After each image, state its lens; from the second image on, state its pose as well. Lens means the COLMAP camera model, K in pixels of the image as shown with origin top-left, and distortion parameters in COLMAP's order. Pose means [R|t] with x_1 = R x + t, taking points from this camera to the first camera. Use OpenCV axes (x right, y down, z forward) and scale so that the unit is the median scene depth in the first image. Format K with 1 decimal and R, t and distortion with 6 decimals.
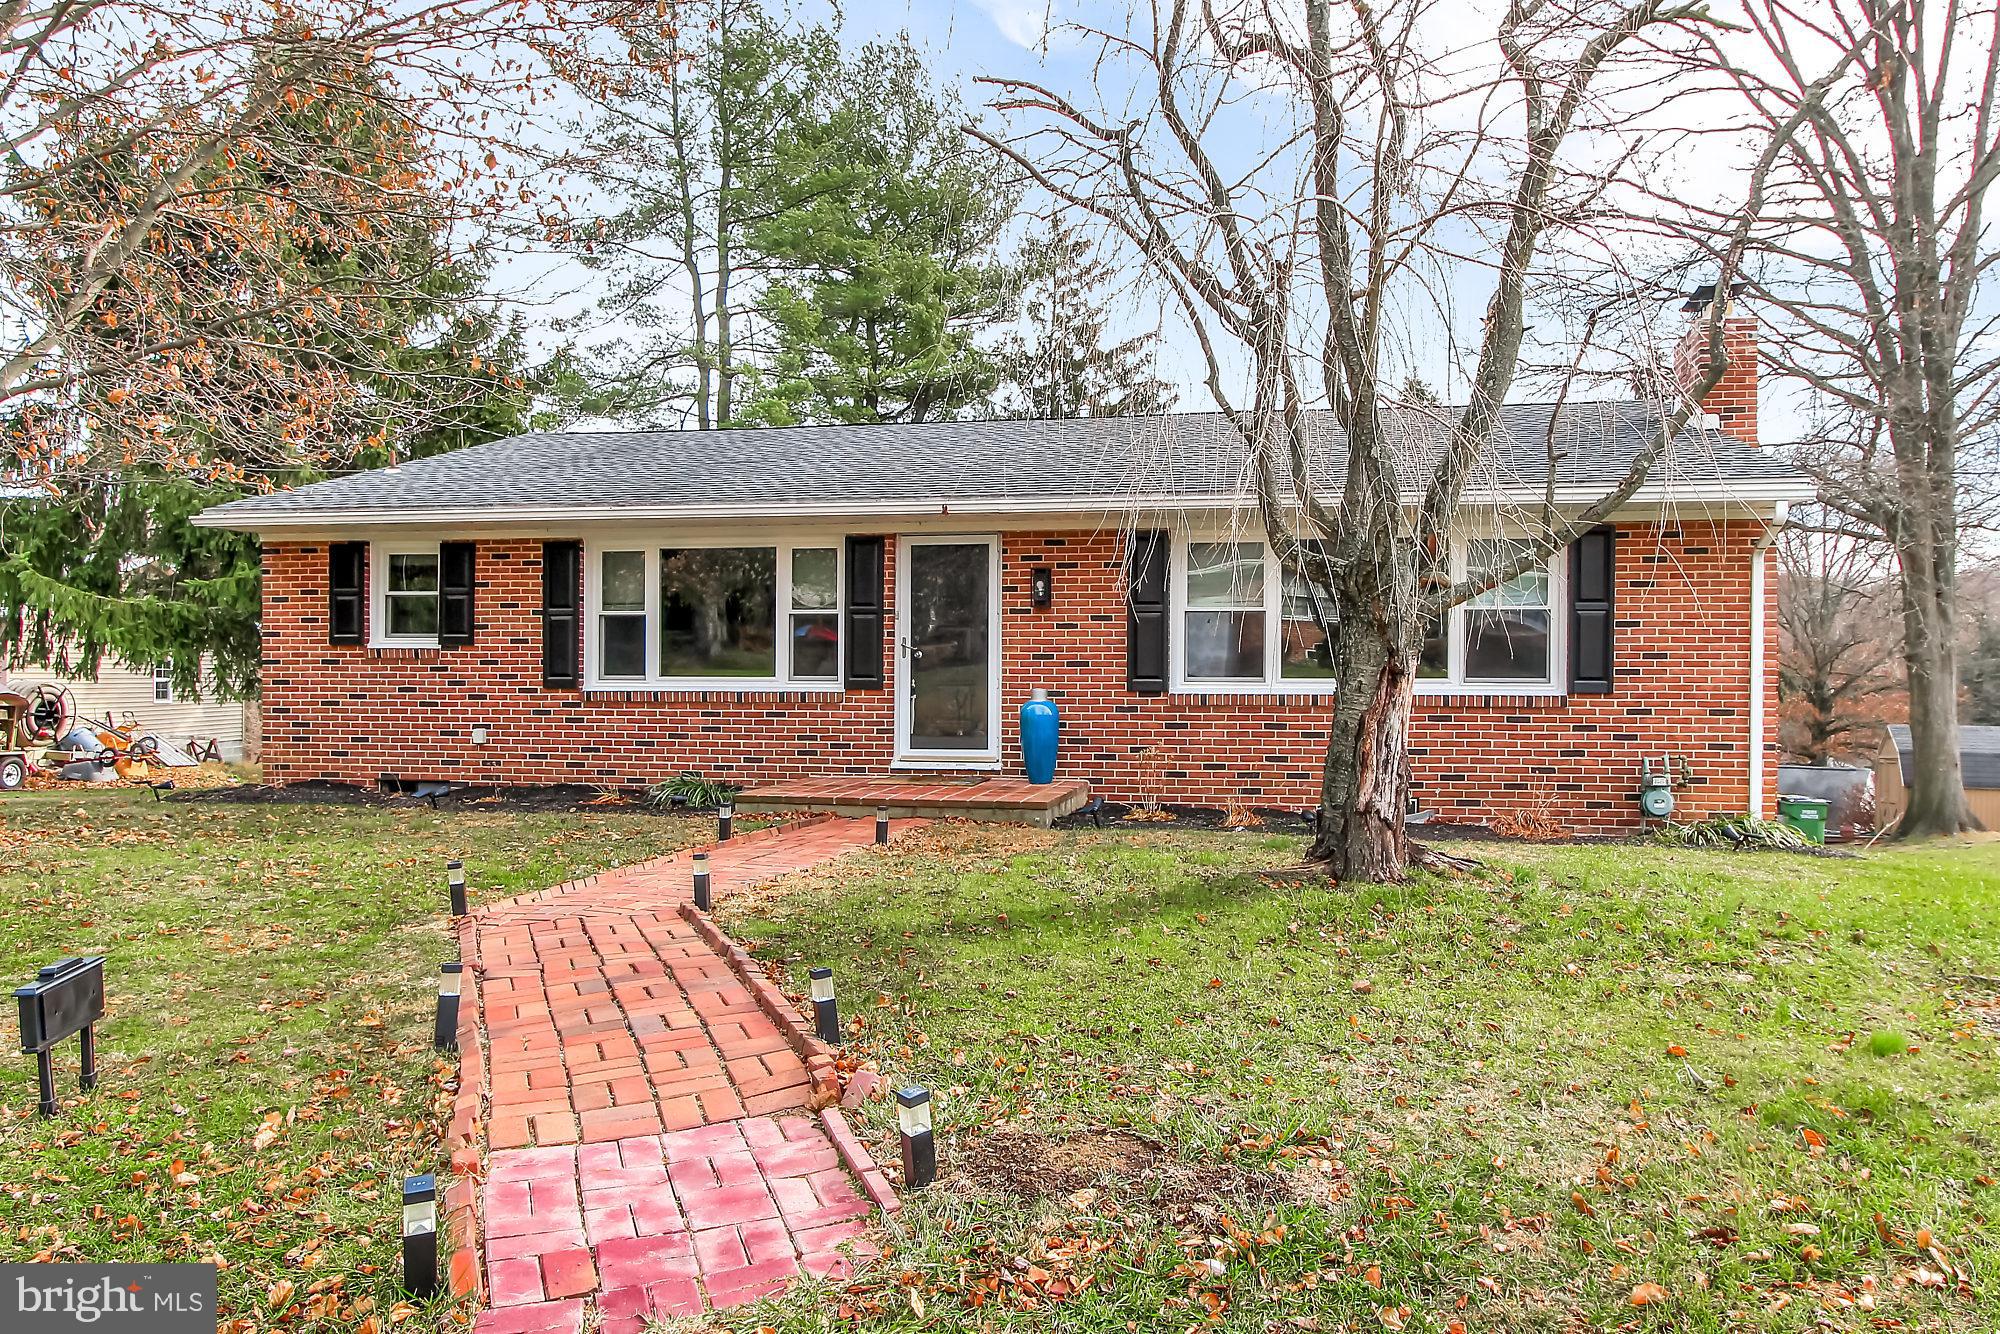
lens RADIAL K [[1256.4, 0, 1001.8], [0, 1256.4, 662.5], [0, 0, 1]] dist [-0.006483, -0.002589]
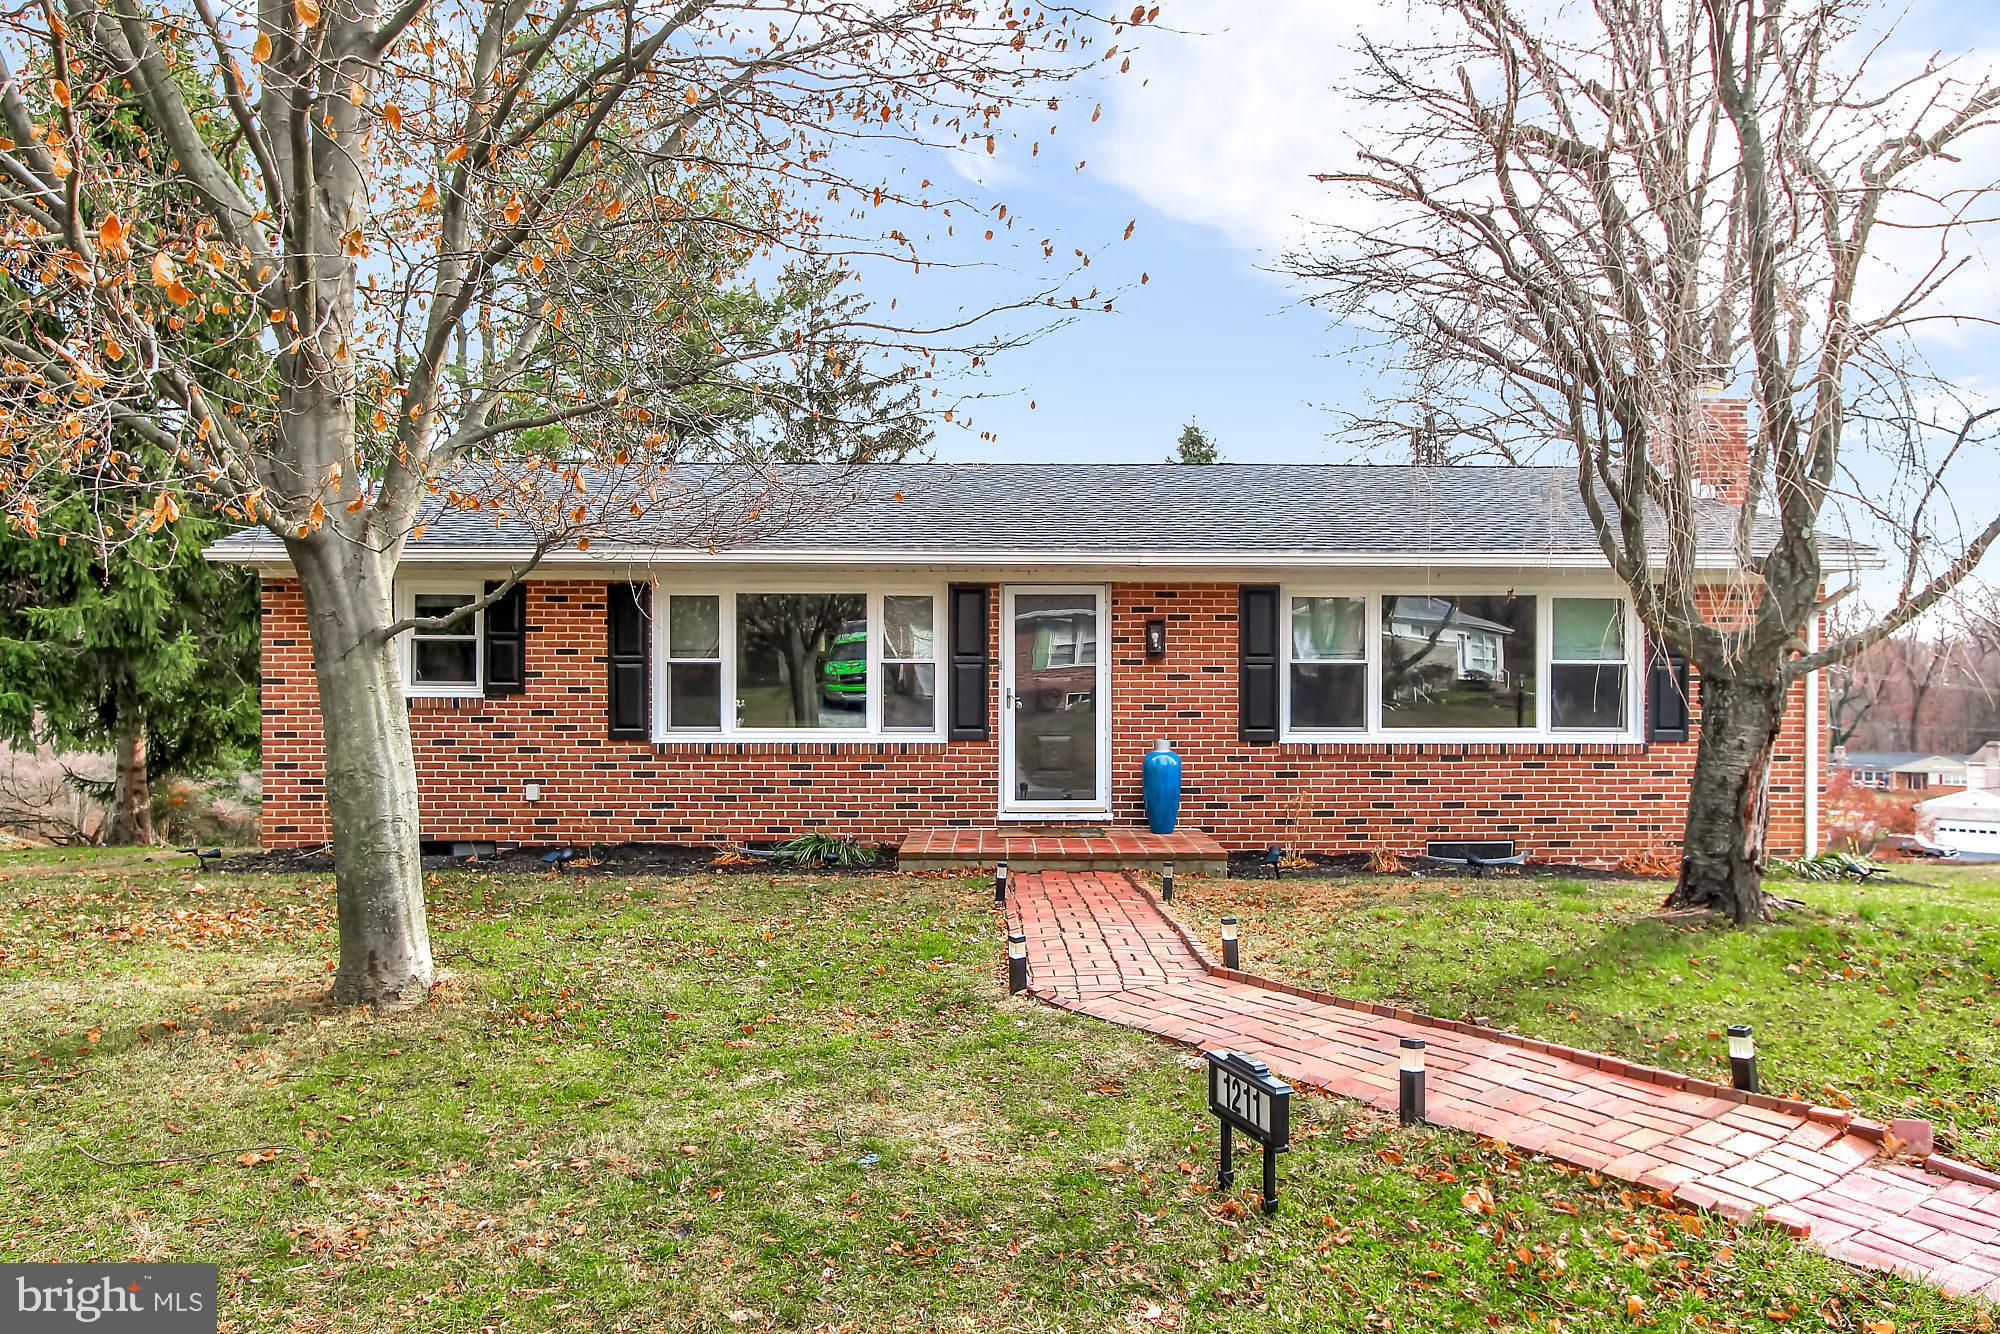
lens RADIAL K [[1295.0, 0, 996.8], [0, 1295.0, 714.4], [0, 0, 1]] dist [-0.004107, 0.000275]
pose [[0.984460, -0.000554, 0.175605, -0.265840], [0.000086, 0.999996, 0.002673, -0.001599], [-0.175606, -0.002616, 0.984457, -0.001880]]
